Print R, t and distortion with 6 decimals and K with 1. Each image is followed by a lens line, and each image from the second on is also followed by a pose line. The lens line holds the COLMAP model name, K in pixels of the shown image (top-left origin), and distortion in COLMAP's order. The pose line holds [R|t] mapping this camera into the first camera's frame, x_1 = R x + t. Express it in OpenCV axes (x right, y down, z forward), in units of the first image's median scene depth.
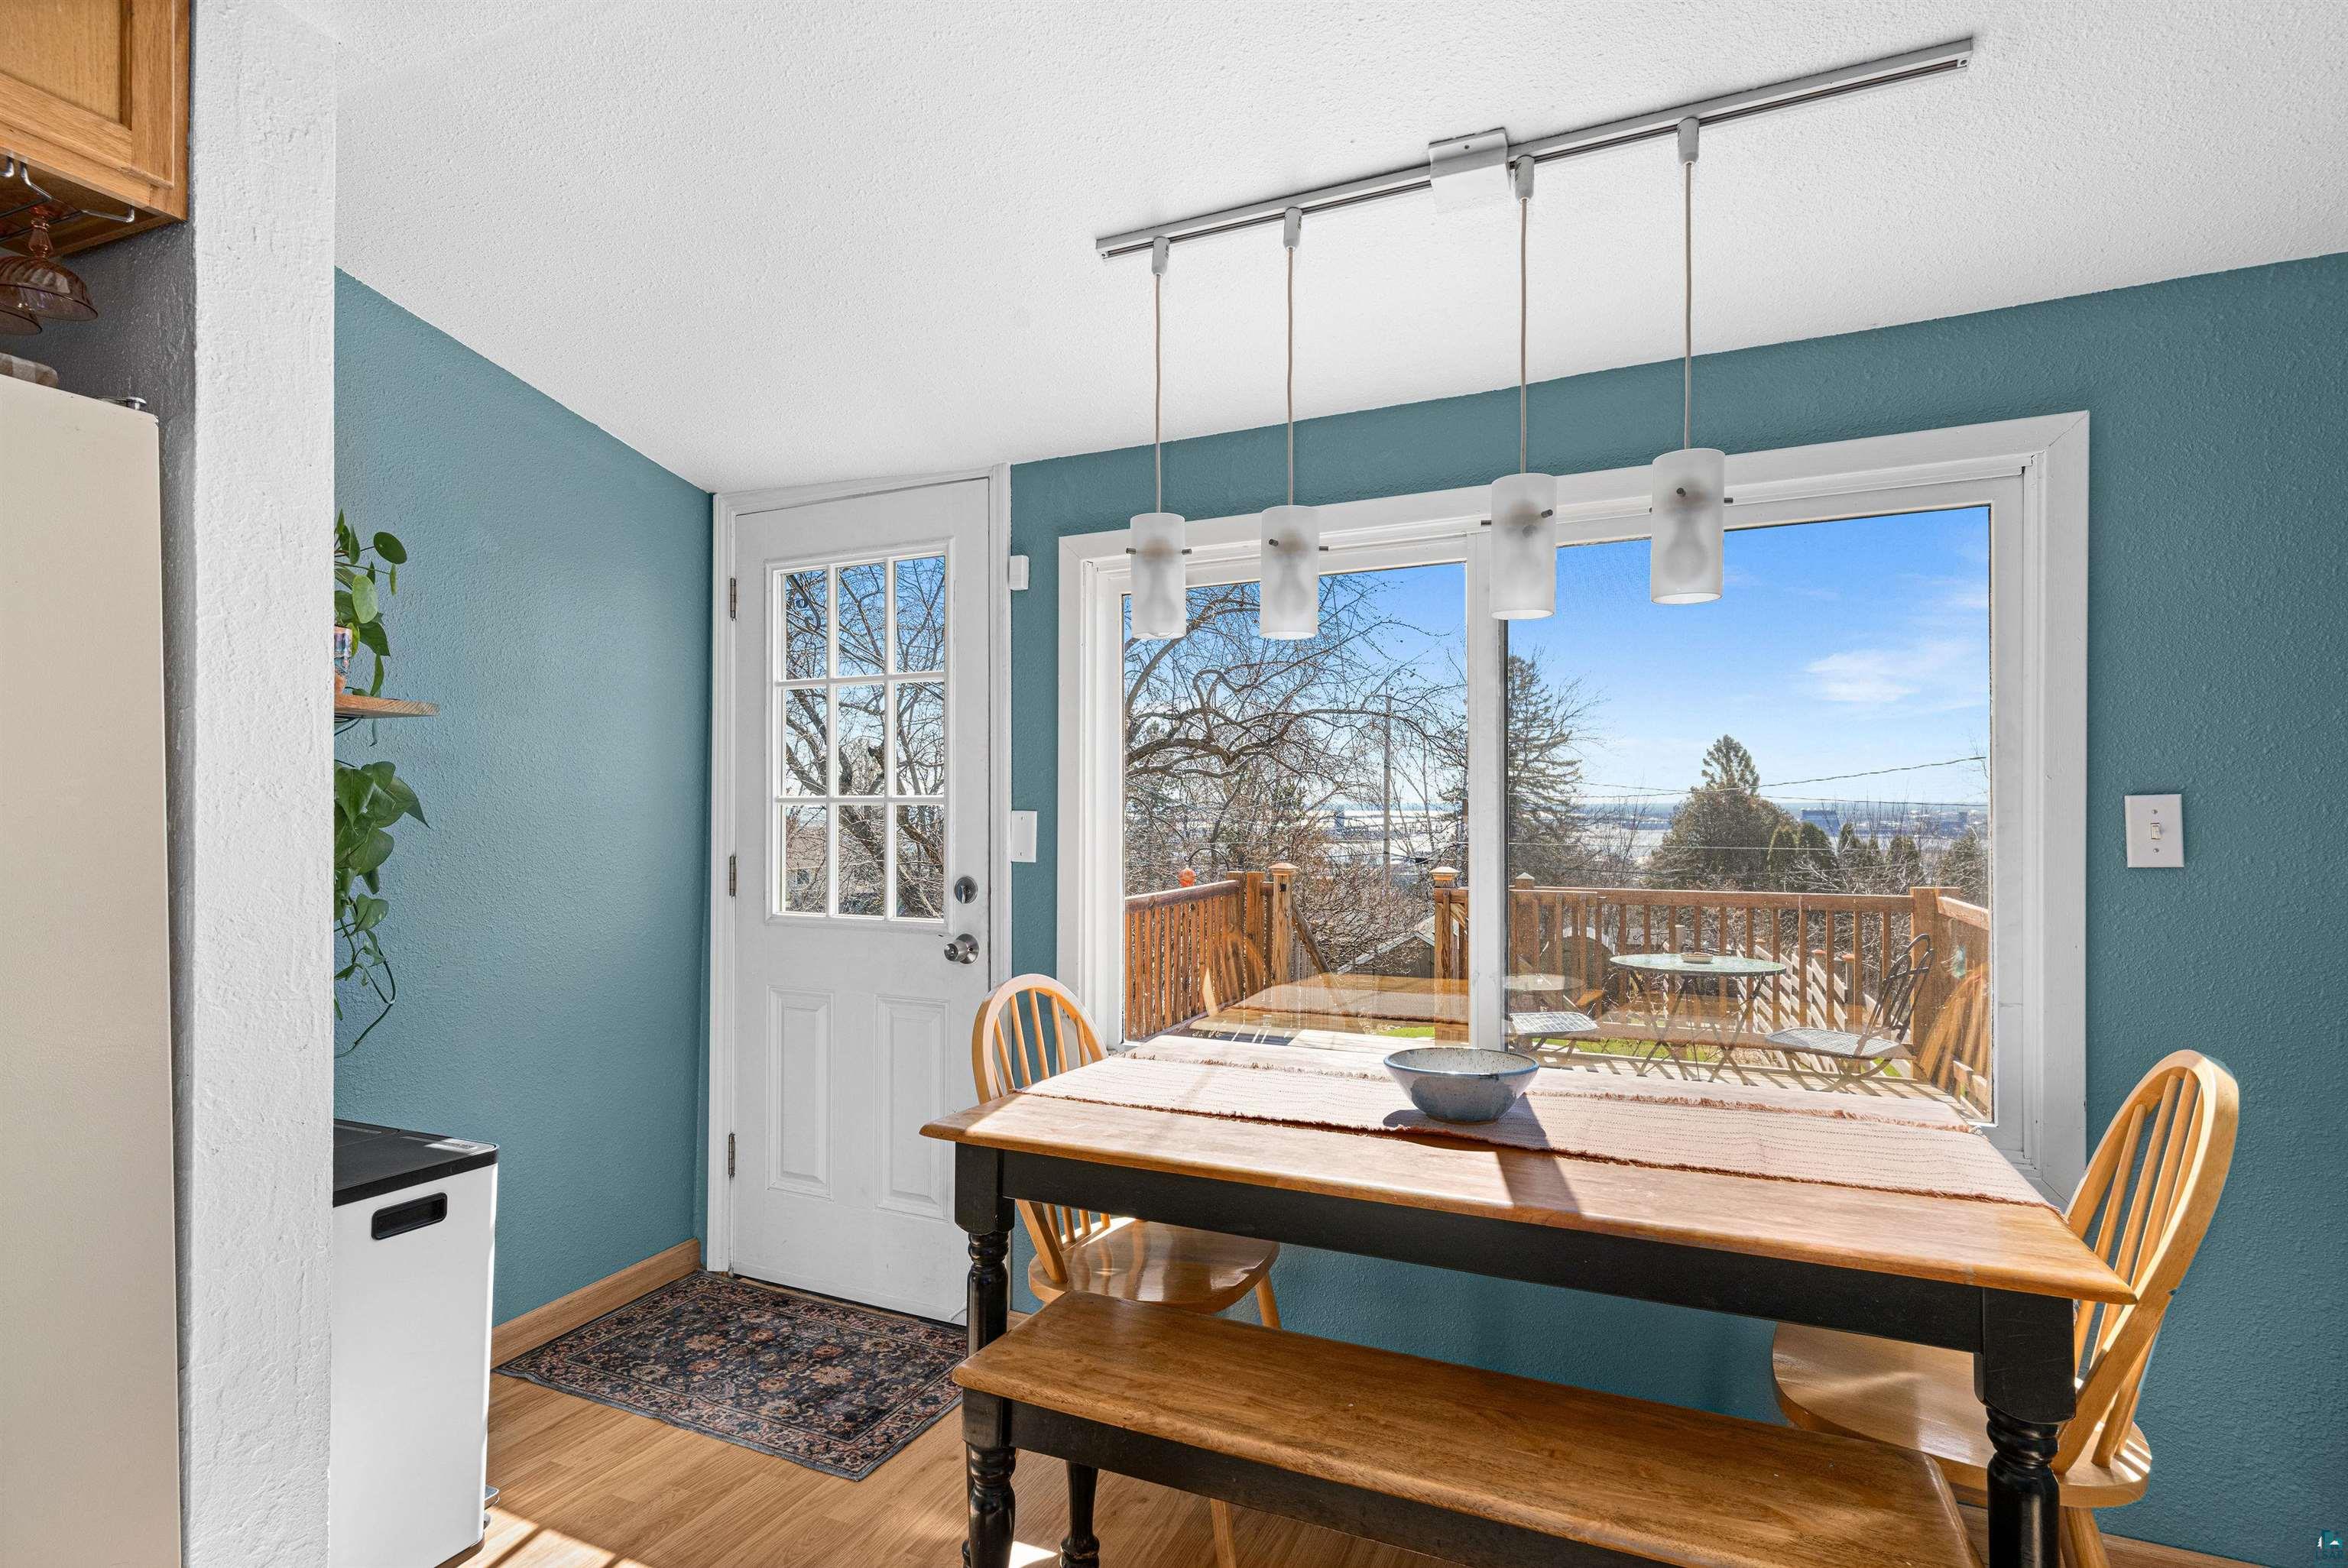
lens RADIAL K [[1150.9, 0, 1164.2], [0, 1150.9, 792.3], [0, 0, 1]] dist [0.000820, -0.000375]
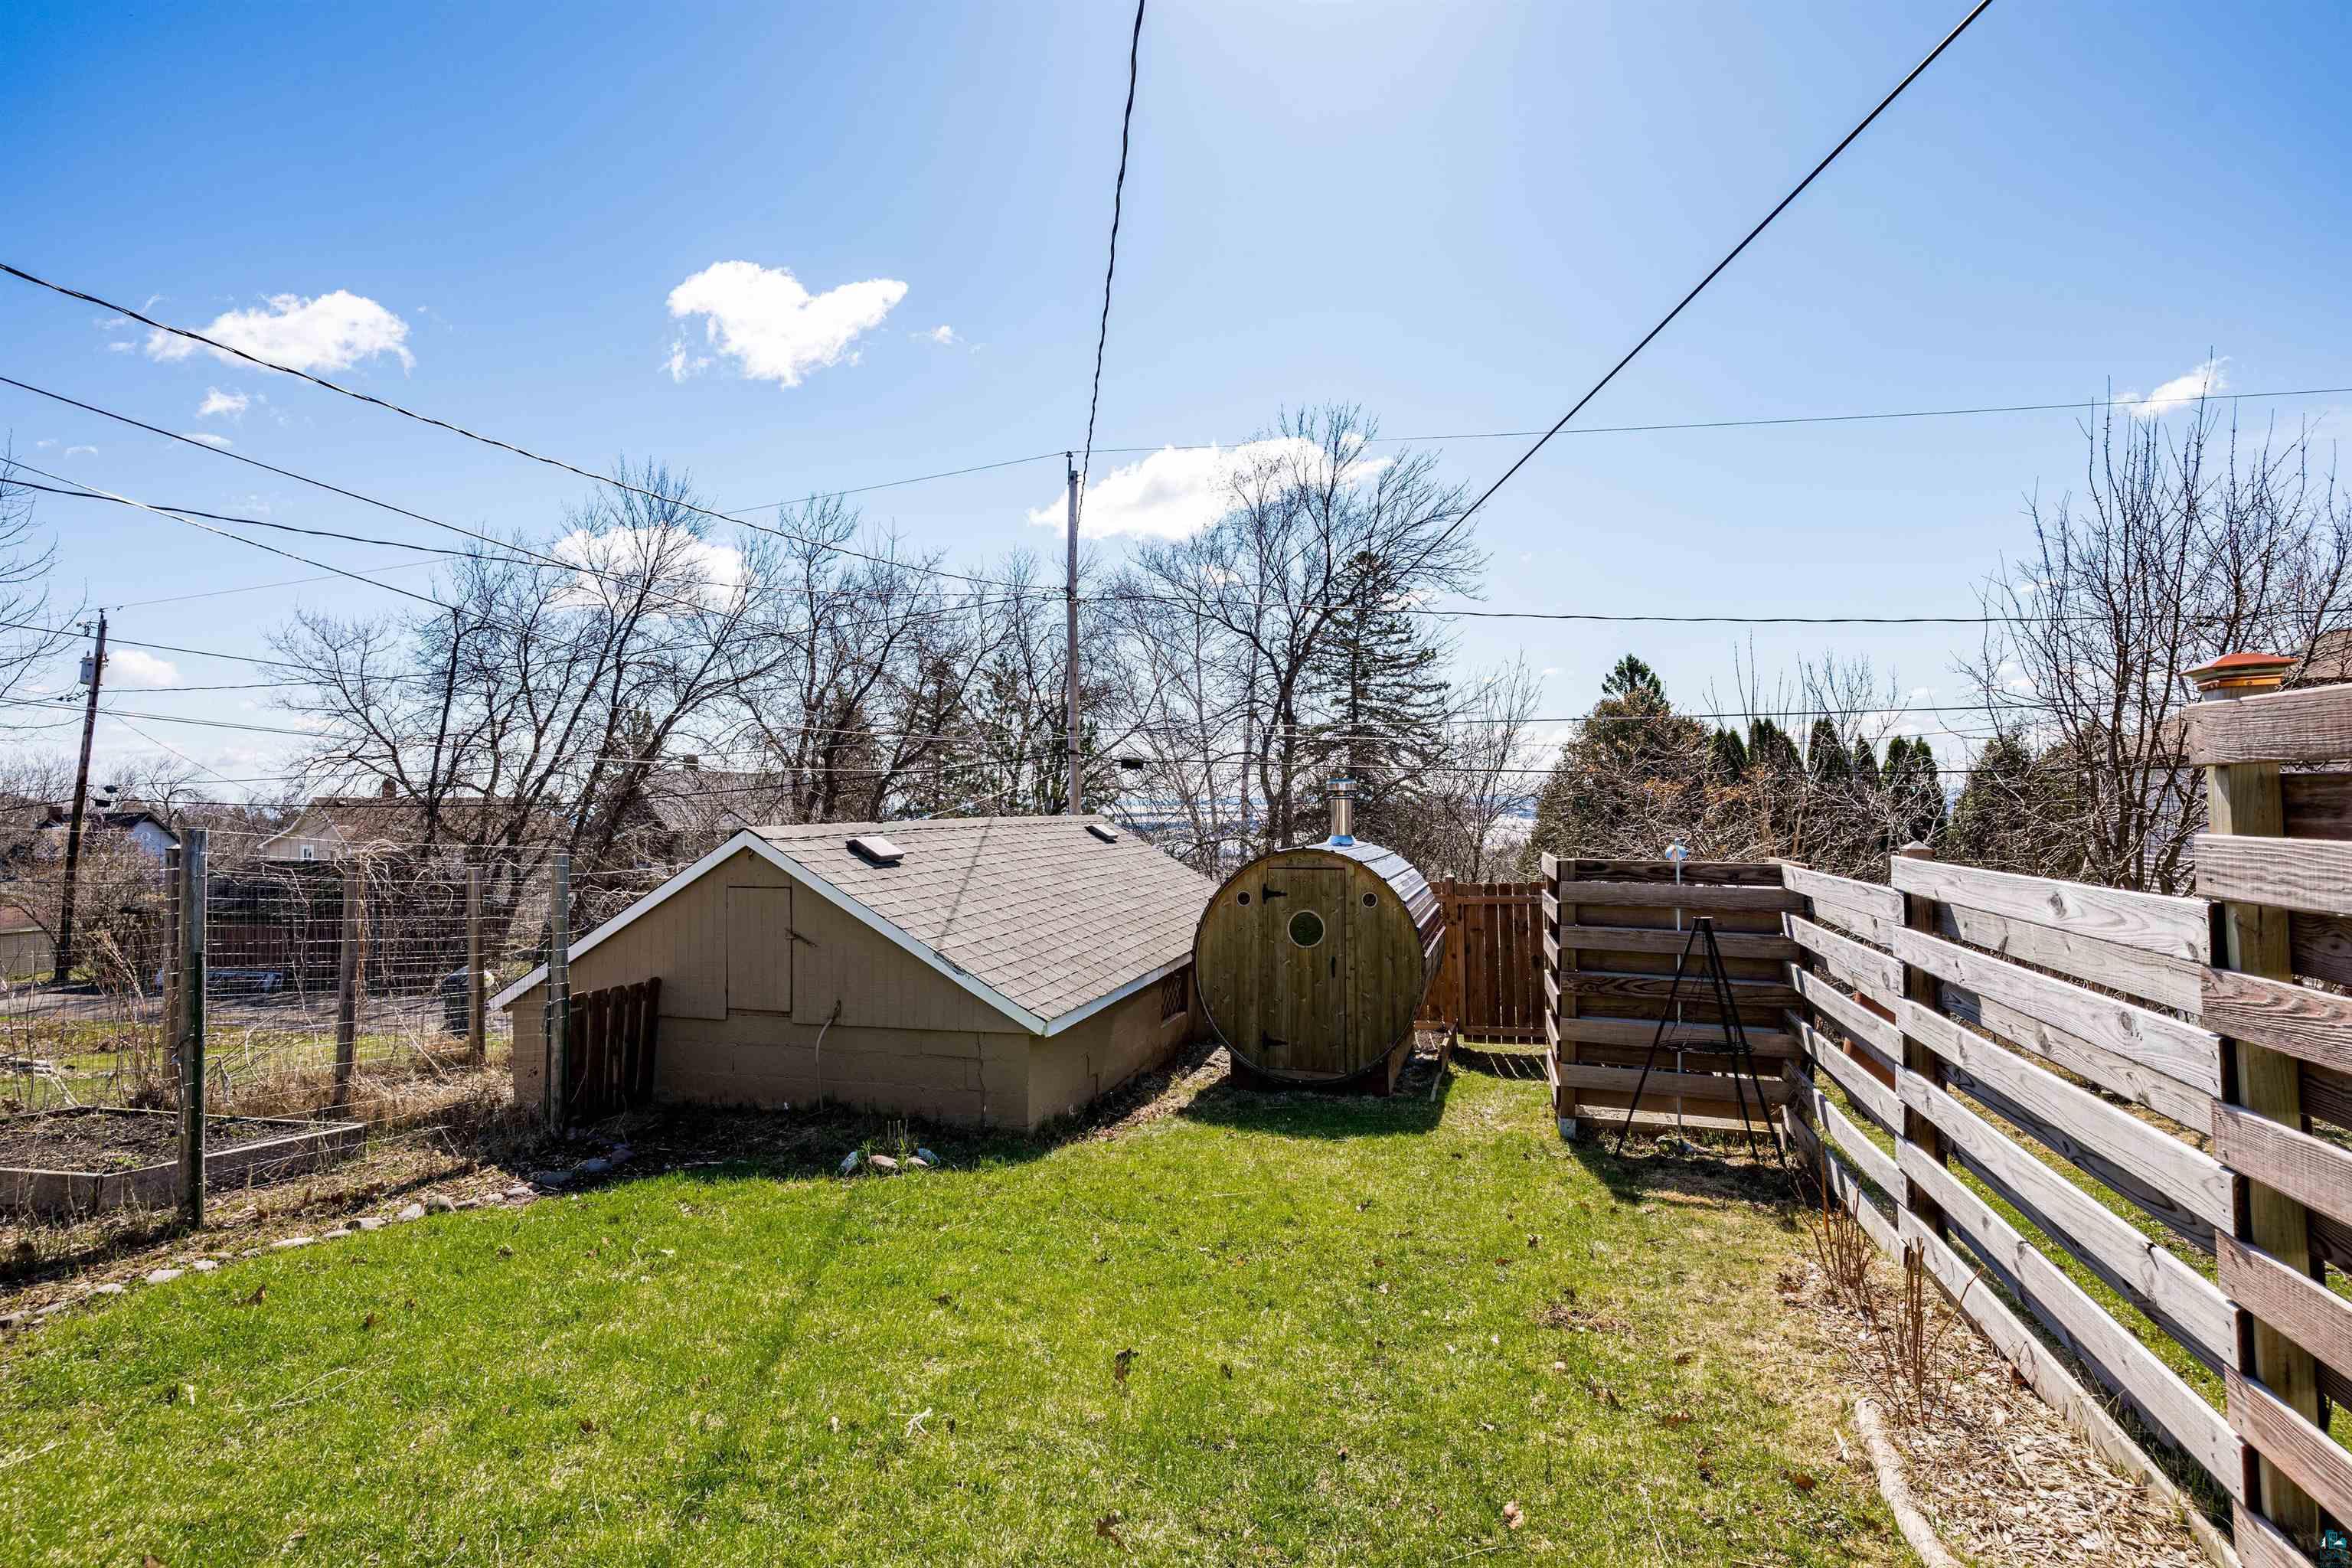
lens RADIAL K [[1127.7, 0, 1174.8], [0, 1127.7, 780.0], [0, 0, 1]] dist [-0.000050, 0.000433]
pose [[0.996366, -0.012910, 0.084197, 0.464851], [0.013744, 0.999862, -0.009328, 0.169544], [-0.084065, 0.010451, 0.996406, 1.075649]]
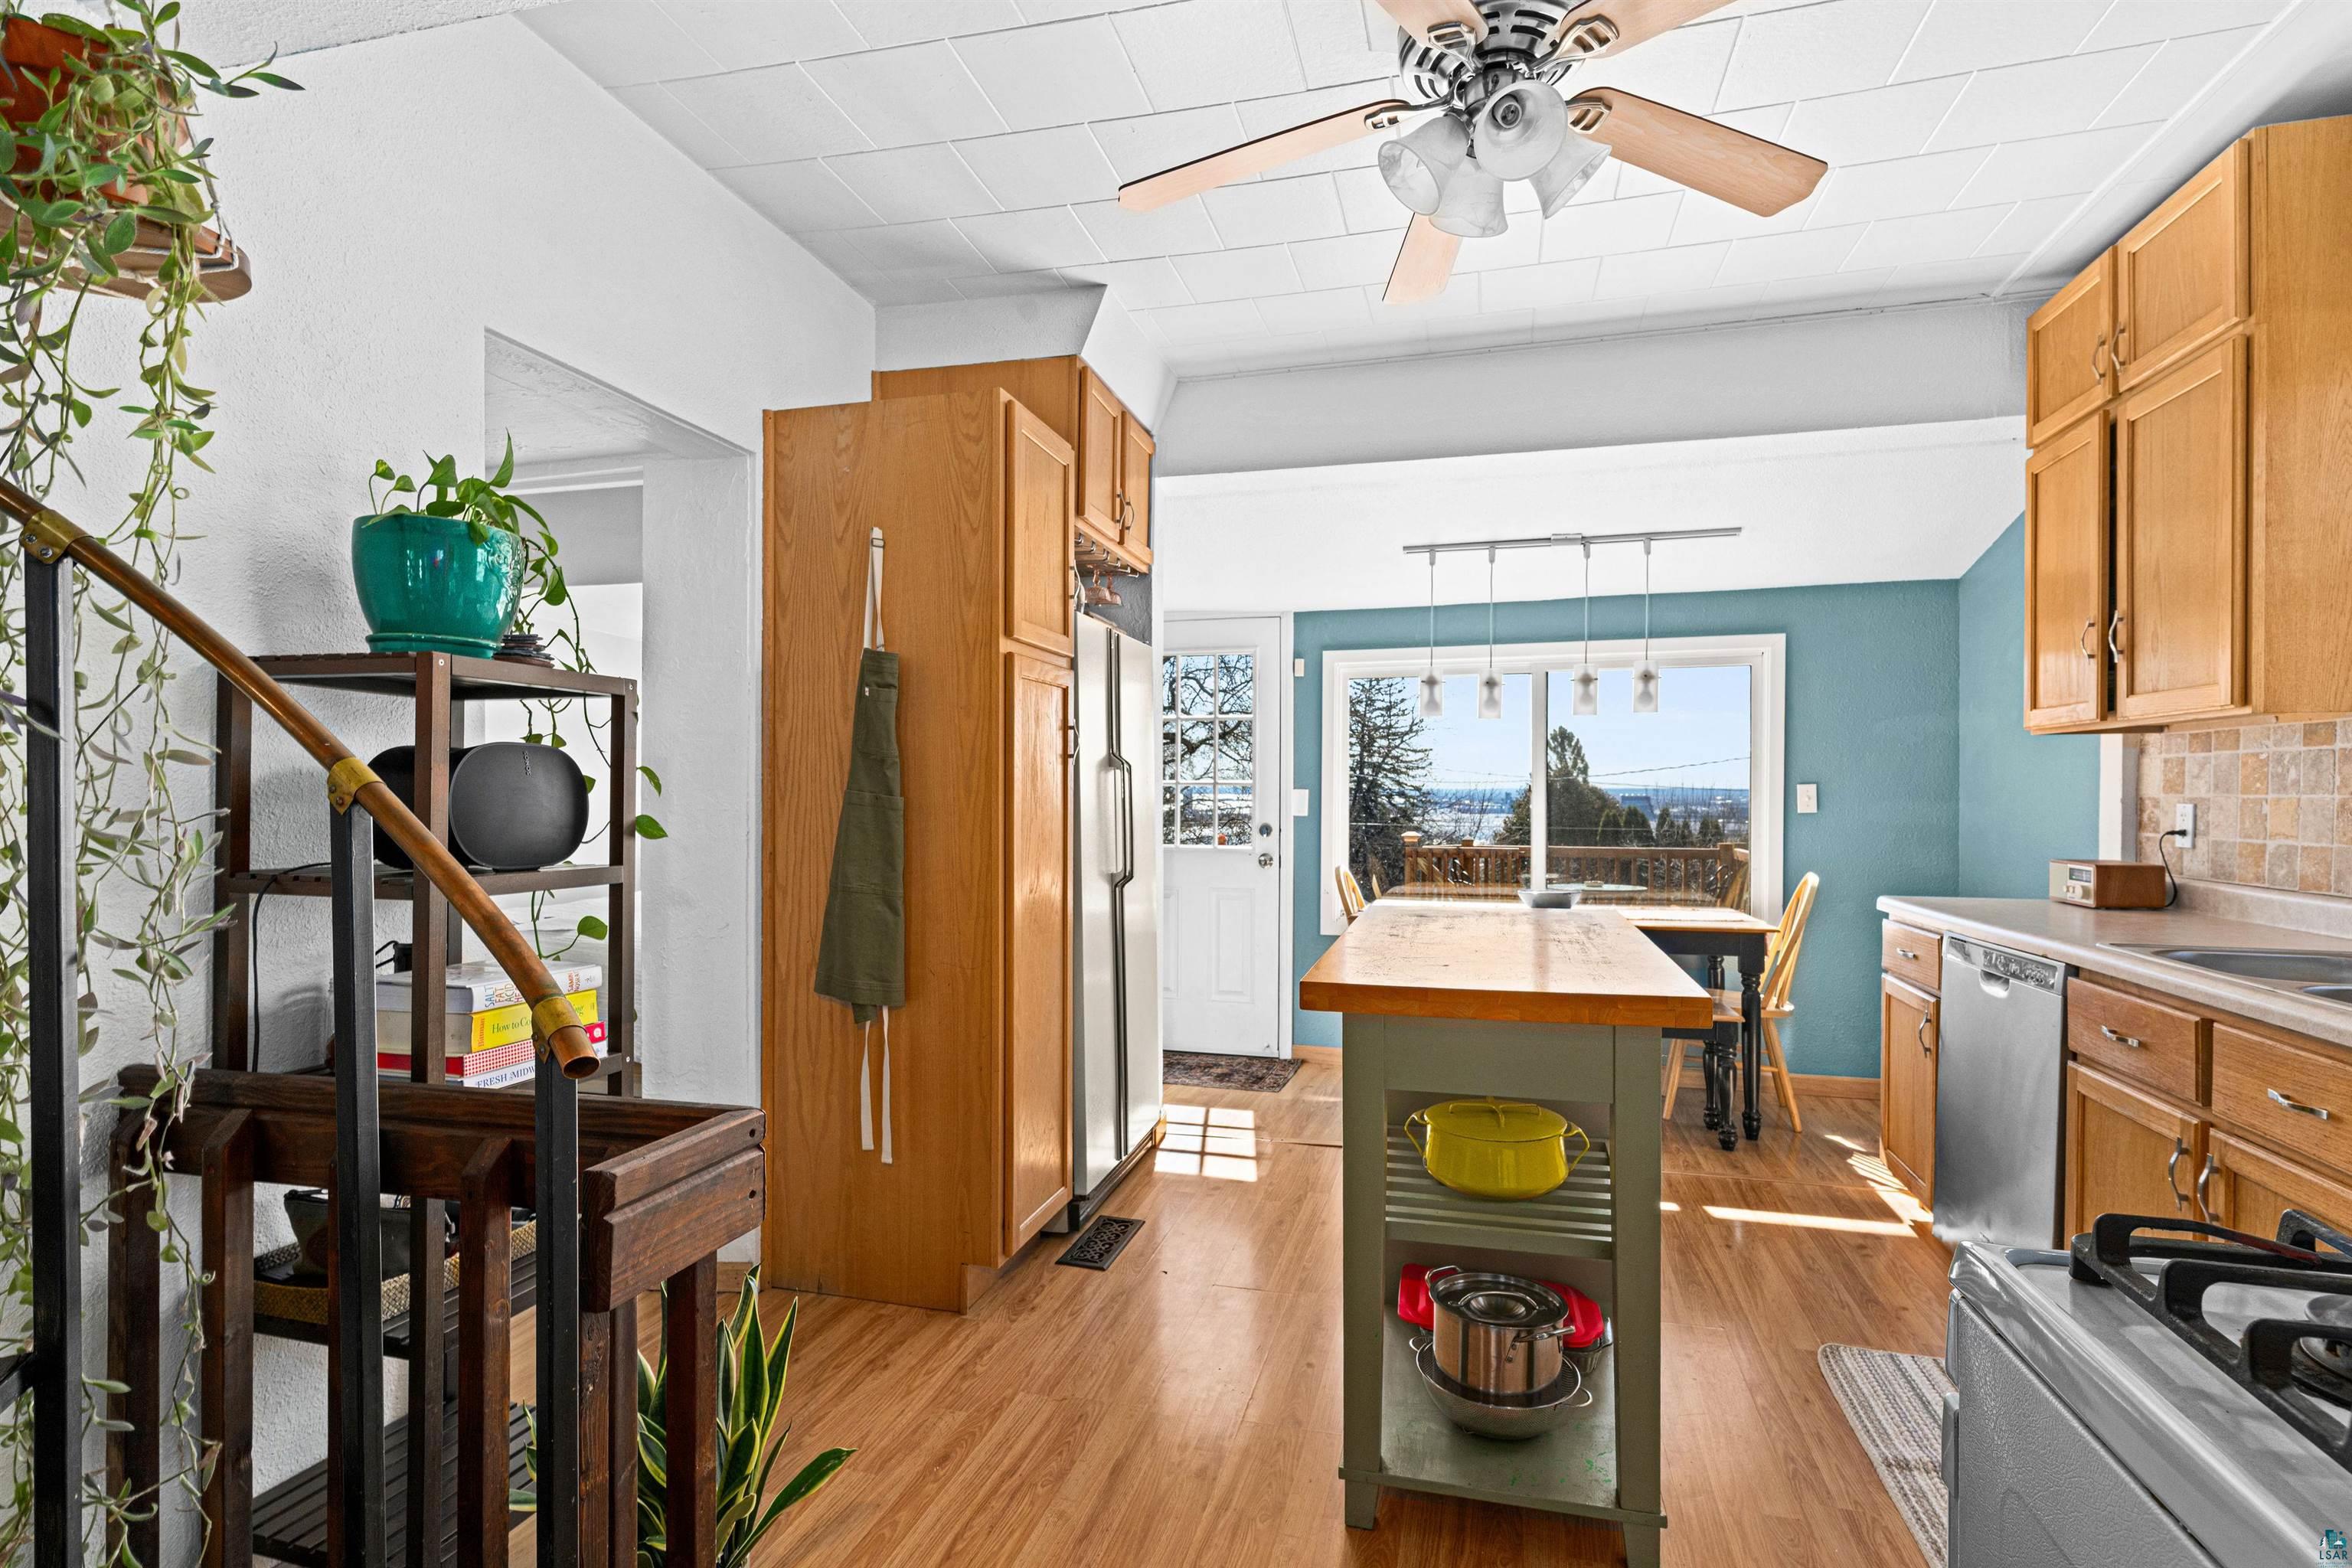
lens RADIAL K [[1173.7, 0, 1176.0], [0, 1173.7, 784.0], [0, 0, 1]] dist [0.000594, 0.000033]
pose [[0.989796, 0.005214, 0.142396, -0.115260], [-0.006239, 0.999958, 0.006751, -0.001007], [-0.142355, -0.007570, 0.989787, -0.176667]]
